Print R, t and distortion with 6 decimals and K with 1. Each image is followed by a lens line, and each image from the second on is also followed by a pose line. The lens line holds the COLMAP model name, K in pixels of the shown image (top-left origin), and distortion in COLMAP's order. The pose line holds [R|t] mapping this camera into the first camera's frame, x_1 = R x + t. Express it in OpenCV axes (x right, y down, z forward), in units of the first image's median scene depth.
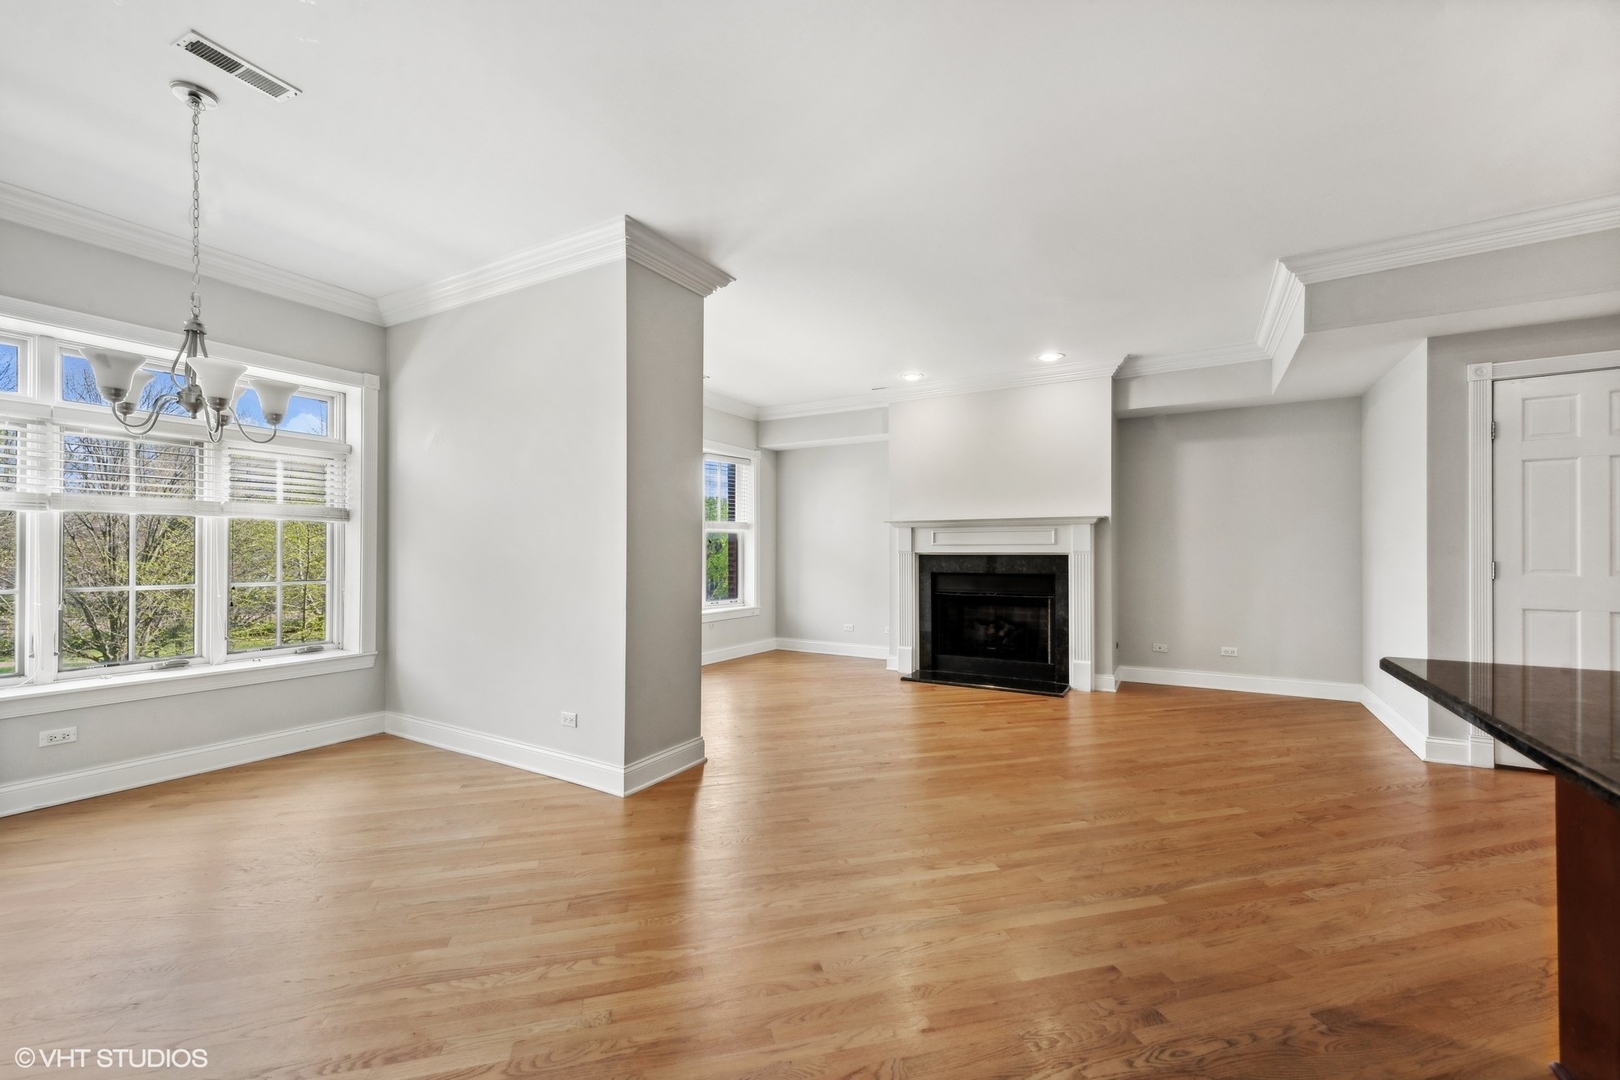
lens RADIAL K [[649.6, 0, 810.1], [0, 649.6, 543.3], [0, 0, 1]] dist [0.011503, -0.000024]
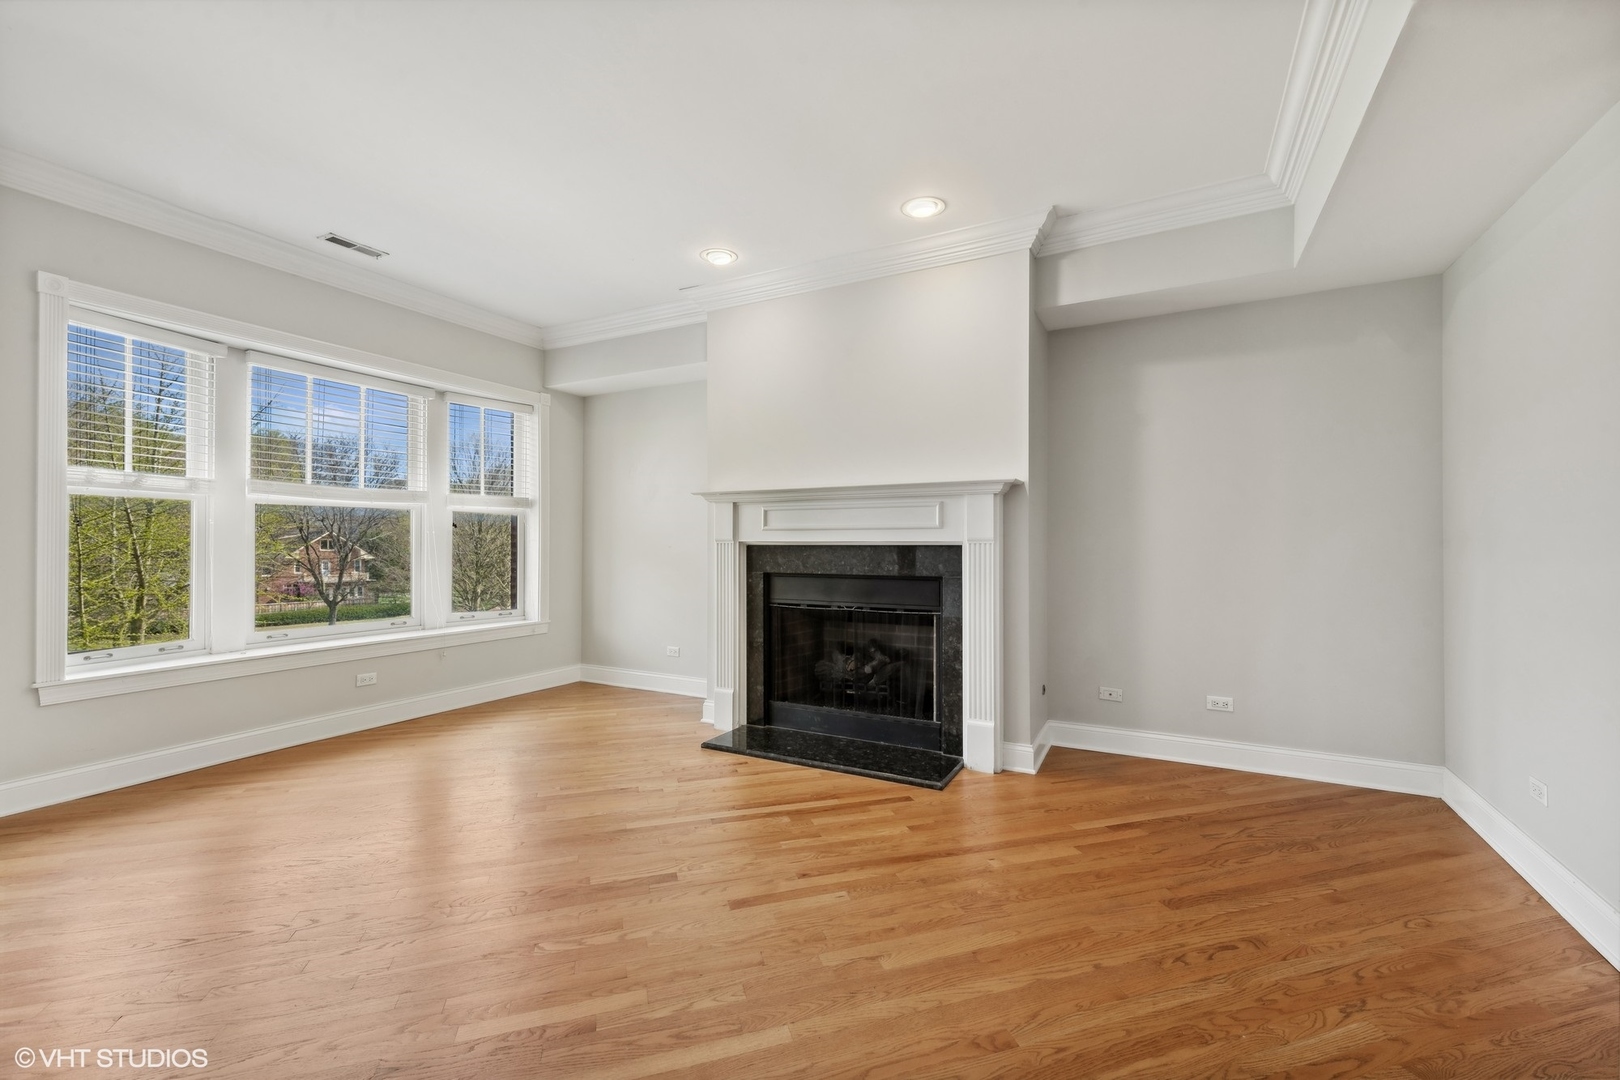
lens RADIAL K [[670.2, 0, 809.9], [0, 670.2, 533.3], [0, 0, 1]] dist [0.015735, -0.005056]
pose [[0.999368, 0.001172, 0.035523, 0.232240], [-0.001107, 0.999998, -0.001874, 0.008047], [-0.035525, 0.001833, 0.999367, 0.376545]]
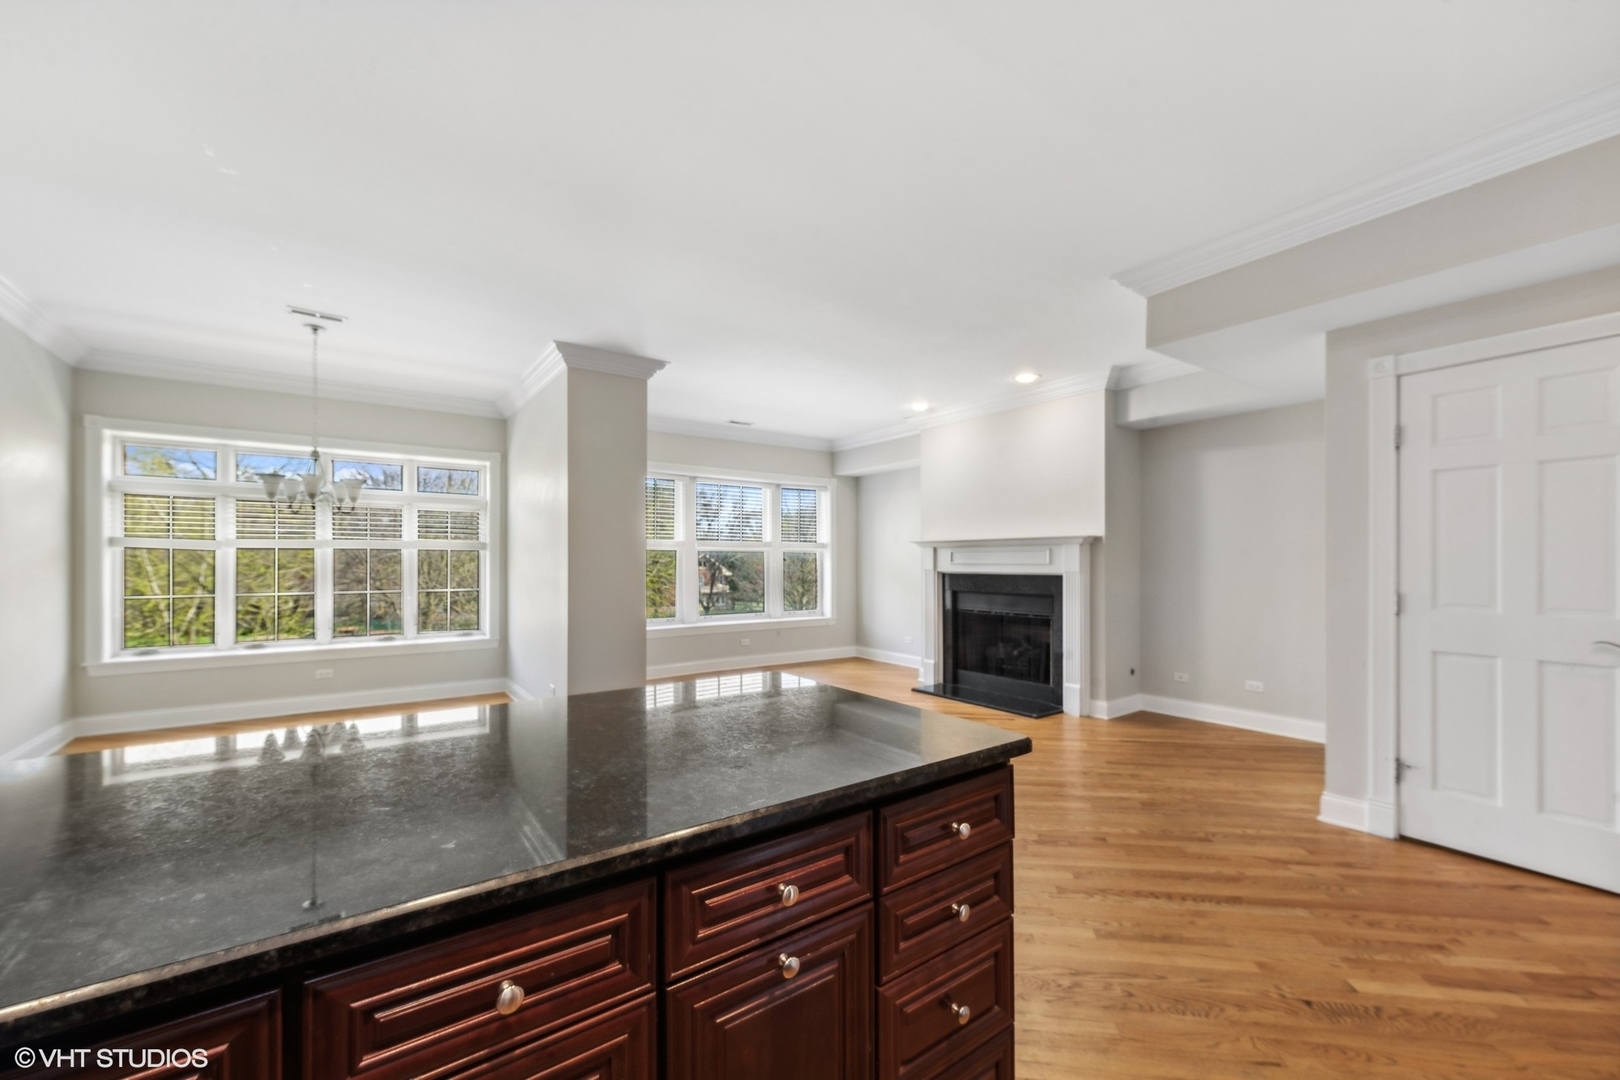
lens RADIAL K [[633.8, 0, 805.3], [0, 633.8, 557.7], [0, 0, 1]] dist [0.001635, 0.000133]
pose [[0.912843, -0.002497, -0.408303, 0.430927], [0.004960, 0.999975, 0.004975, -0.015694], [0.408281, -0.006567, 0.912833, -0.027571]]
